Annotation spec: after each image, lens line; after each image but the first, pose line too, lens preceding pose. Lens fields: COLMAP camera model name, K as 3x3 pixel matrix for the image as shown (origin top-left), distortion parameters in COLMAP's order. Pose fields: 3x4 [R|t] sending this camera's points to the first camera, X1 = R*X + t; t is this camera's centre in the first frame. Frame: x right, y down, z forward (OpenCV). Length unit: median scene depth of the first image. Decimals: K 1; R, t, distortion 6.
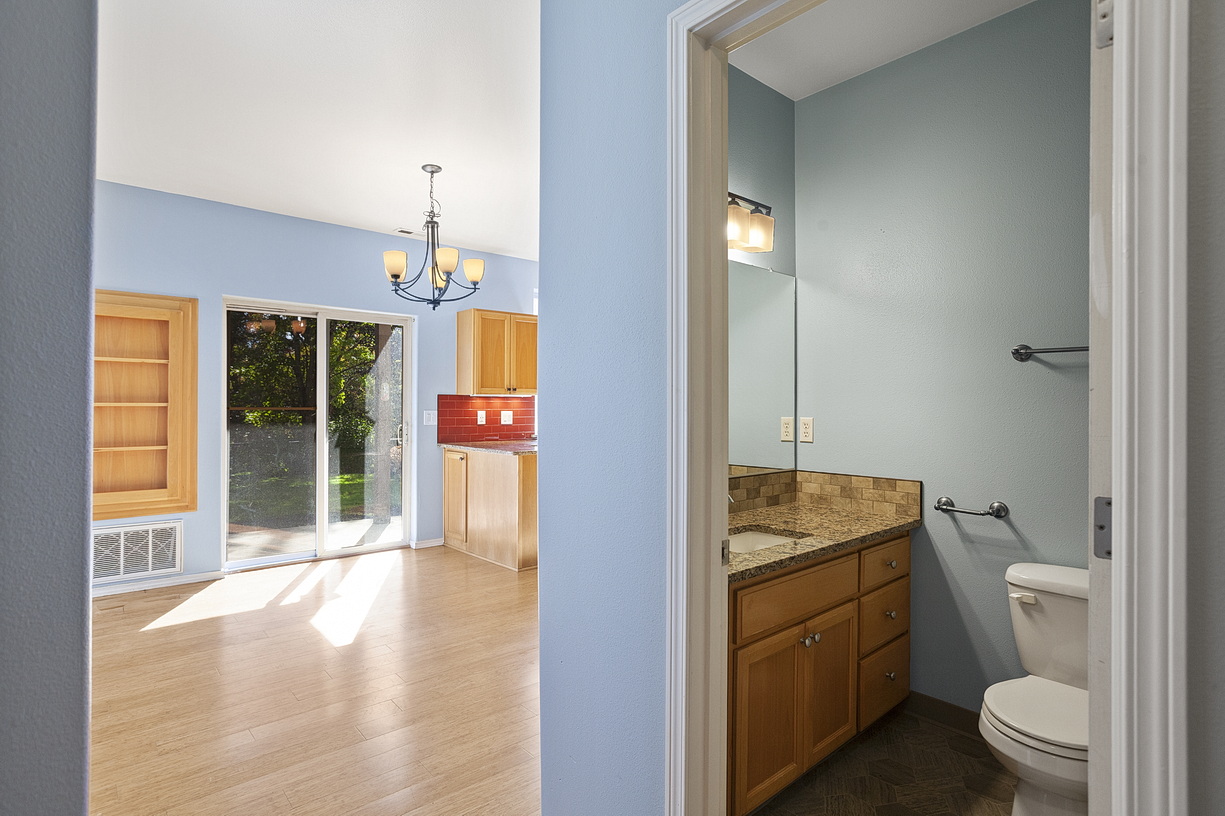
lens RADIAL K [[614.5, 0, 606.9], [0, 614.5, 402.7], [0, 0, 1]] dist [-0.045478, 0.005934]
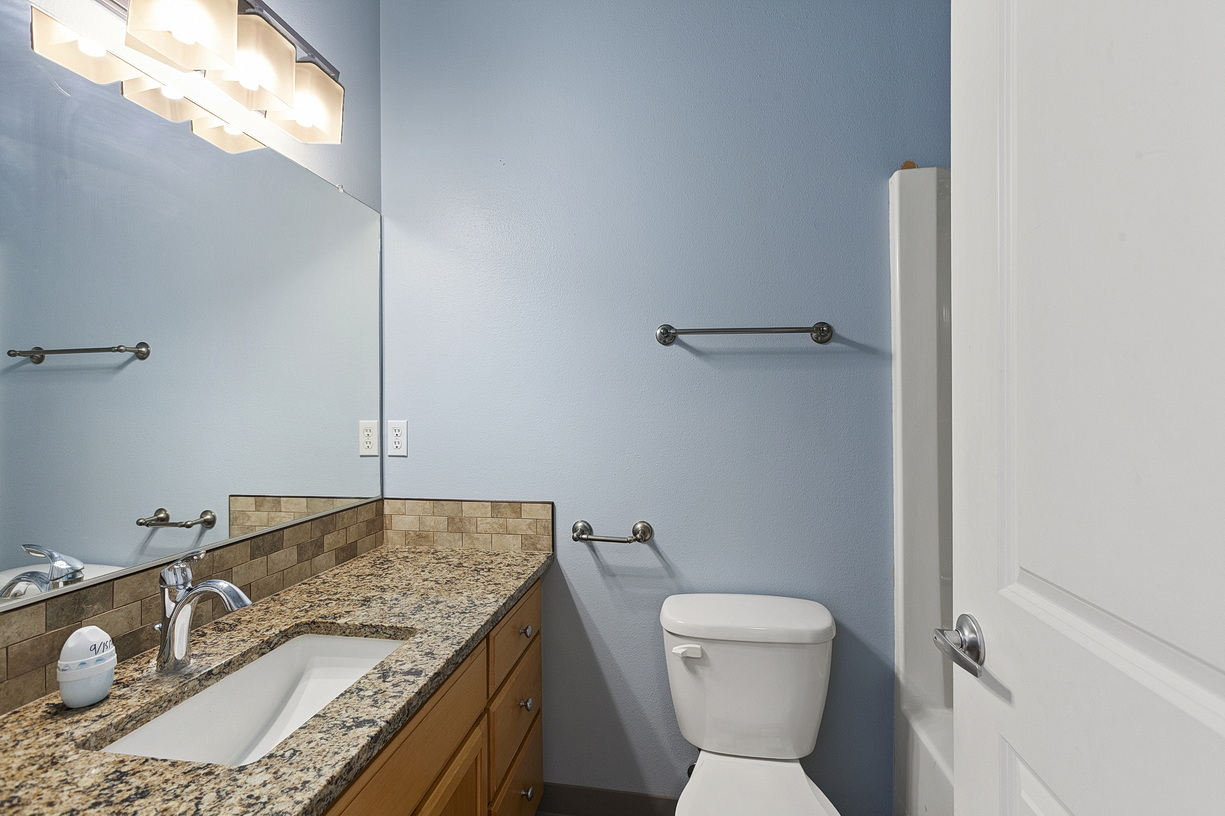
lens RADIAL K [[541.5, 0, 561.2], [0, 541.5, 404.1], [0, 0, 1]] dist [-0.007835, 0.008208]
pose [[0.816686, -0.005360, 0.577058, 0.140999], [0.006899, 0.999976, -0.000475, 0.008392], [-0.577041, 0.004369, 0.816703, 0.445866]]
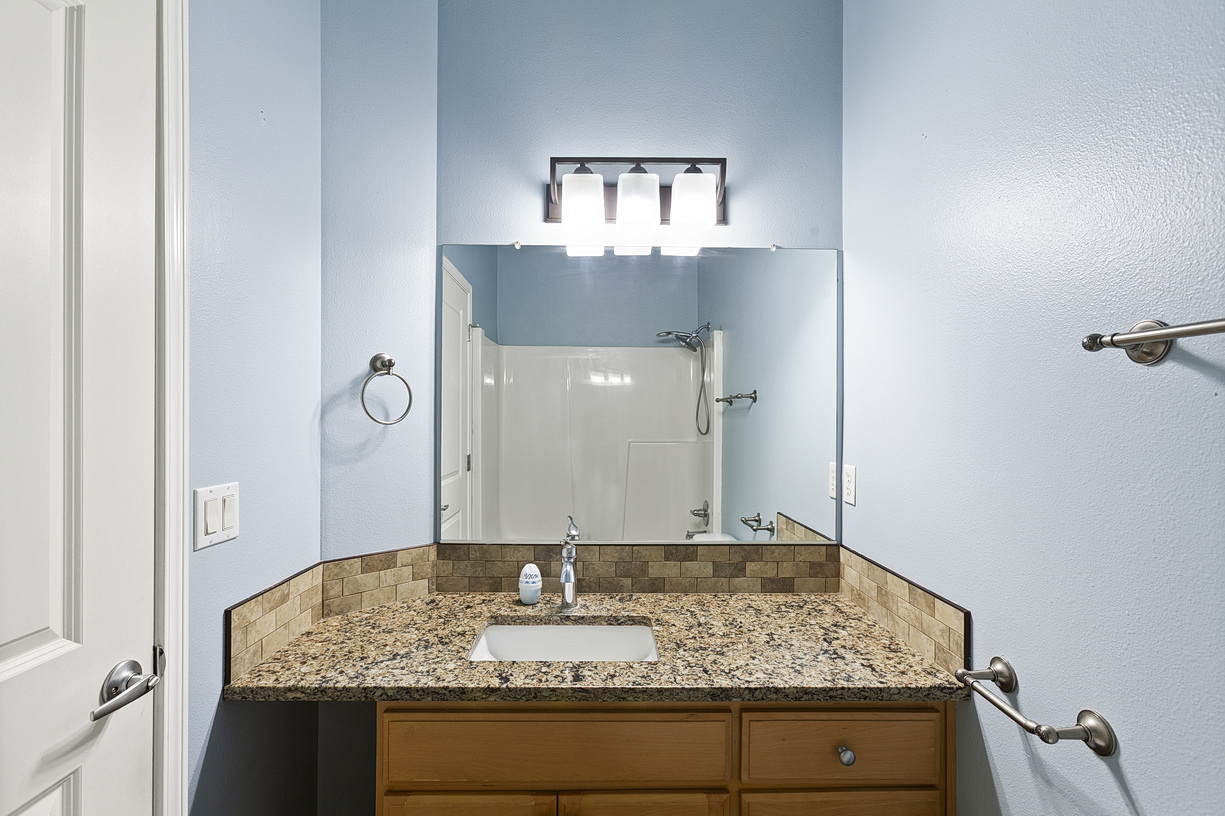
lens RADIAL K [[541.5, 0, 692.8], [0, 541.5, 417.2], [0, 0, 1]] dist [-0.007835, 0.008208]
pose [[0.769903, 0.005629, -0.638136, 0.628242], [-0.000951, 0.999970, 0.007673, -0.033982], [0.638160, -0.005301, 0.769886, 0.513988]]
